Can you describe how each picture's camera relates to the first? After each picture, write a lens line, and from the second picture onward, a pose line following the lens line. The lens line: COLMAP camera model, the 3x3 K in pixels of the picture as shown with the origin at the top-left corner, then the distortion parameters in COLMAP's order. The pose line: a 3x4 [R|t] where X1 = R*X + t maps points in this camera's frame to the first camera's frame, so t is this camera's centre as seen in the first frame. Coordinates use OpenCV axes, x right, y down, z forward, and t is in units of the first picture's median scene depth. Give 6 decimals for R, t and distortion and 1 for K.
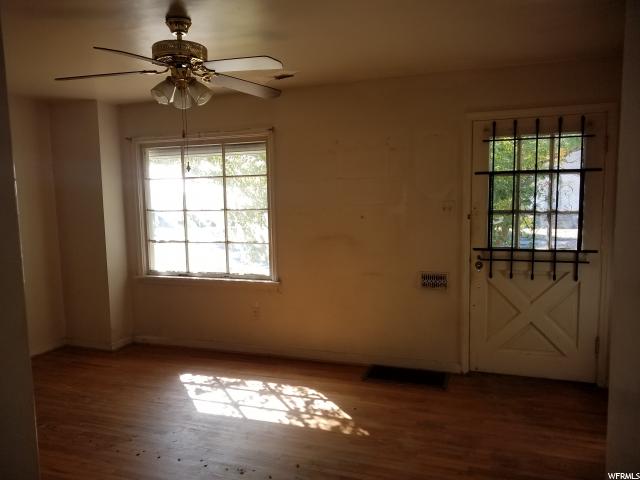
lens RADIAL K [[489.5, 0, 320.0], [0, 489.5, 240.0], [0, 0, 1]] dist [-0.093483, -0.000378]
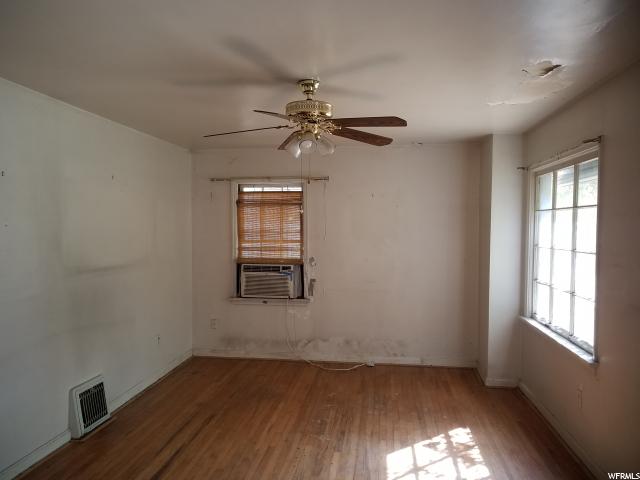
lens RADIAL K [[485.8, 0, 320.0], [0, 485.8, 240.0], [0, 0, 1]] dist [-0.007081, 0.001212]
pose [[0.192827, 0.047009, -0.980106, 0.551504], [-0.103986, 0.994206, 0.027227, -0.068499], [0.975707, 0.096667, 0.196599, 0.542738]]
